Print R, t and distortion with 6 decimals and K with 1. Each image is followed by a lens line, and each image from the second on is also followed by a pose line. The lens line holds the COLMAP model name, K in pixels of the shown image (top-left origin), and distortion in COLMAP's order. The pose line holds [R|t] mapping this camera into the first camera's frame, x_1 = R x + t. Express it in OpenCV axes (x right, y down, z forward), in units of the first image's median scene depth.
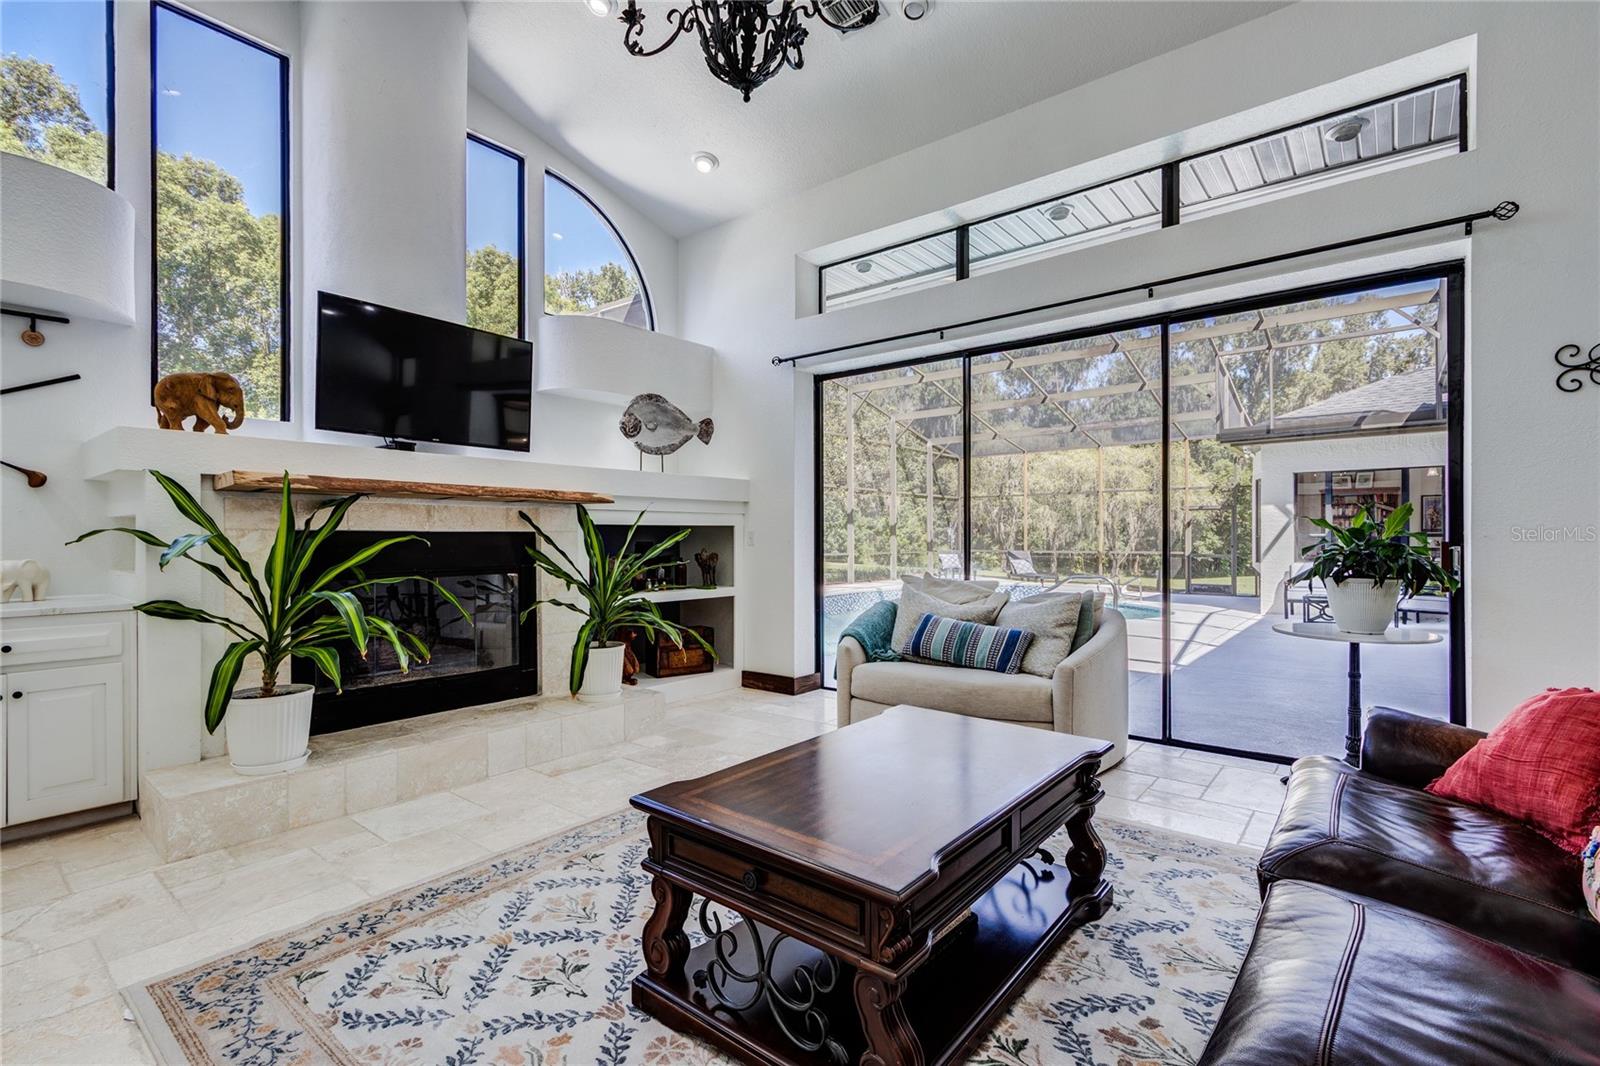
lens RADIAL K [[728.6, 0, 780.6], [0, 728.6, 539.5], [0, 0, 1]] dist [0.006661, -0.000549]
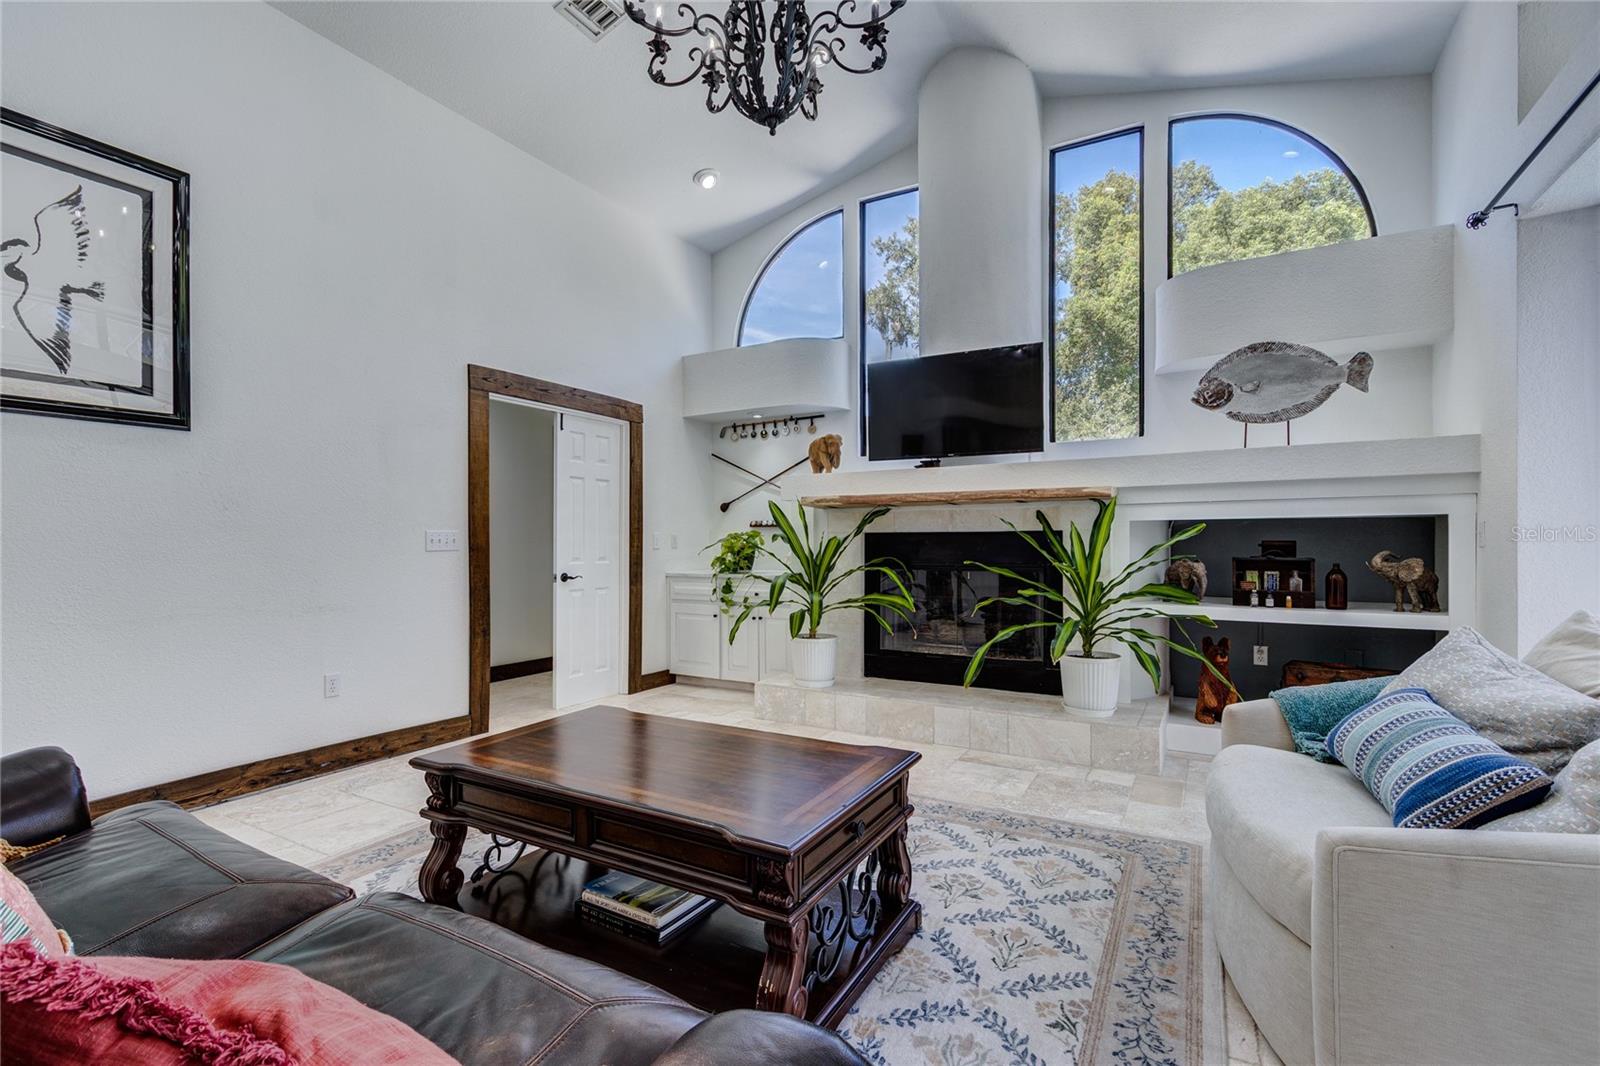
lens RADIAL K [[728.6, 0, 780.6], [0, 728.6, 539.5], [0, 0, 1]] dist [0.006661, -0.000549]
pose [[0.161544, -0.000462, -0.986865, 0.590140], [0.002978, 0.999996, 0.000019, 0.000433], [0.986861, -0.002942, 0.161545, 0.480697]]
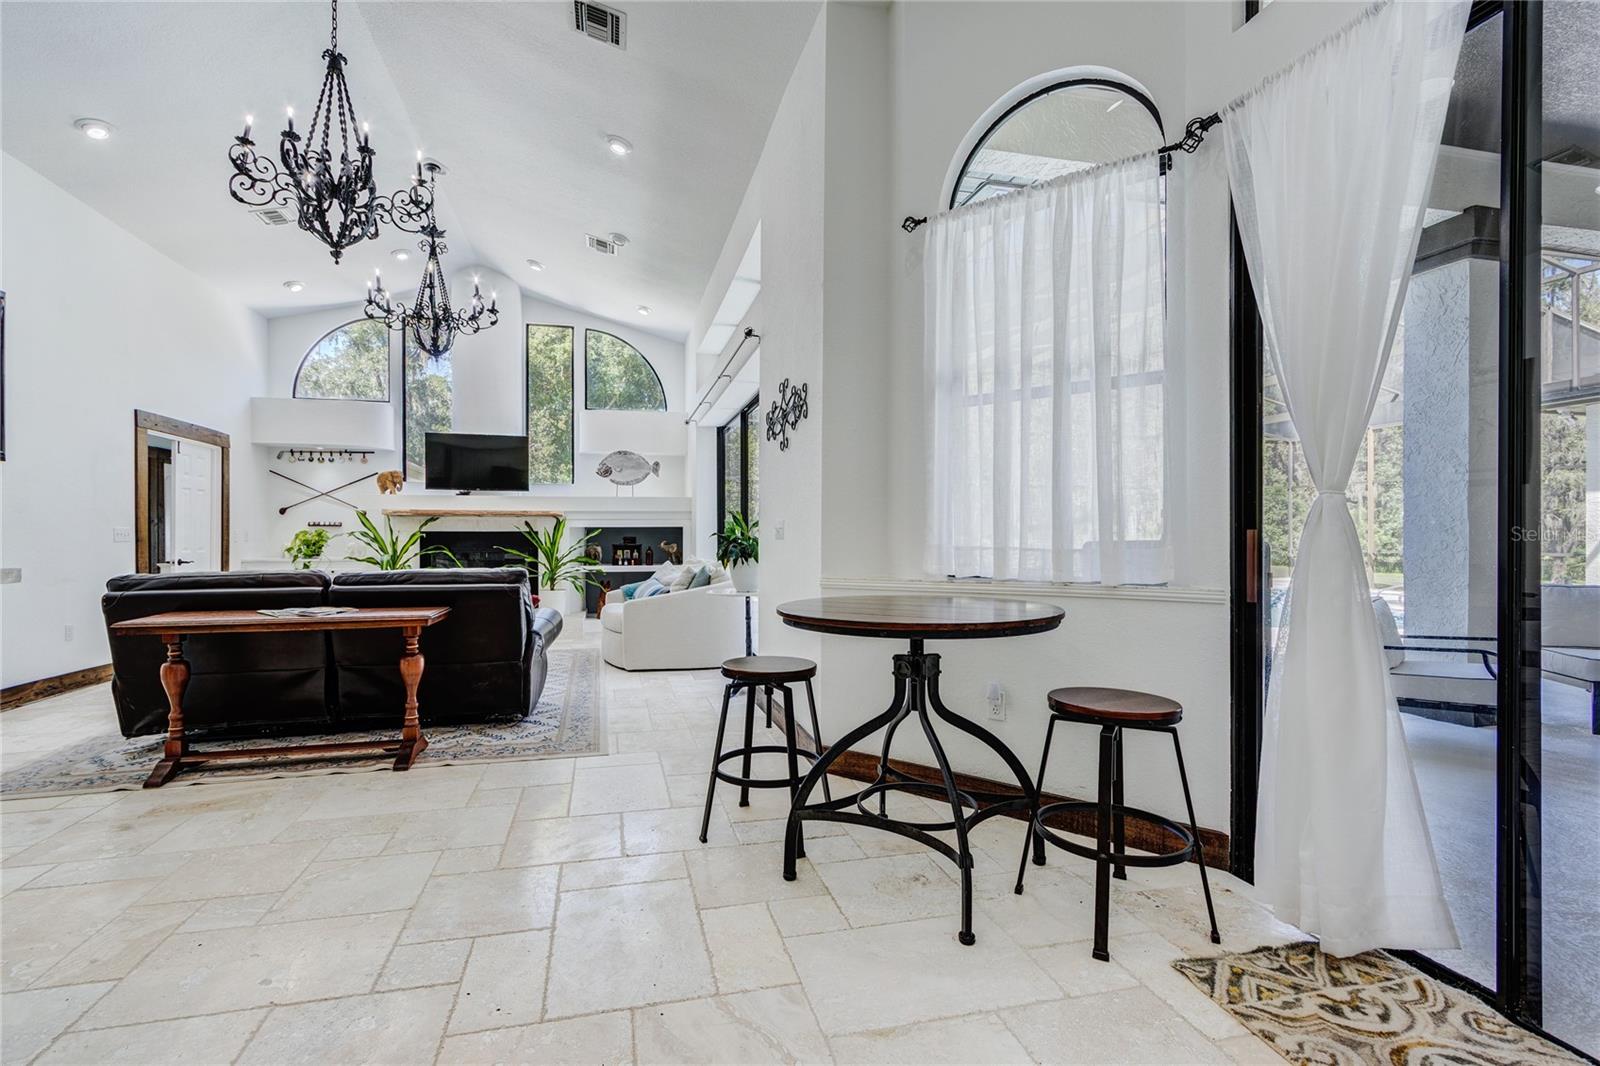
lens RADIAL K [[728.6, 0, 780.6], [0, 728.6, 539.5], [0, 0, 1]] dist [0.006661, -0.000549]
pose [[0.800616, 0.002499, -0.599172, 1.403394], [-0.000688, 0.999994, 0.003251, 0.004865], [0.599177, -0.002190, 0.800614, -0.183402]]
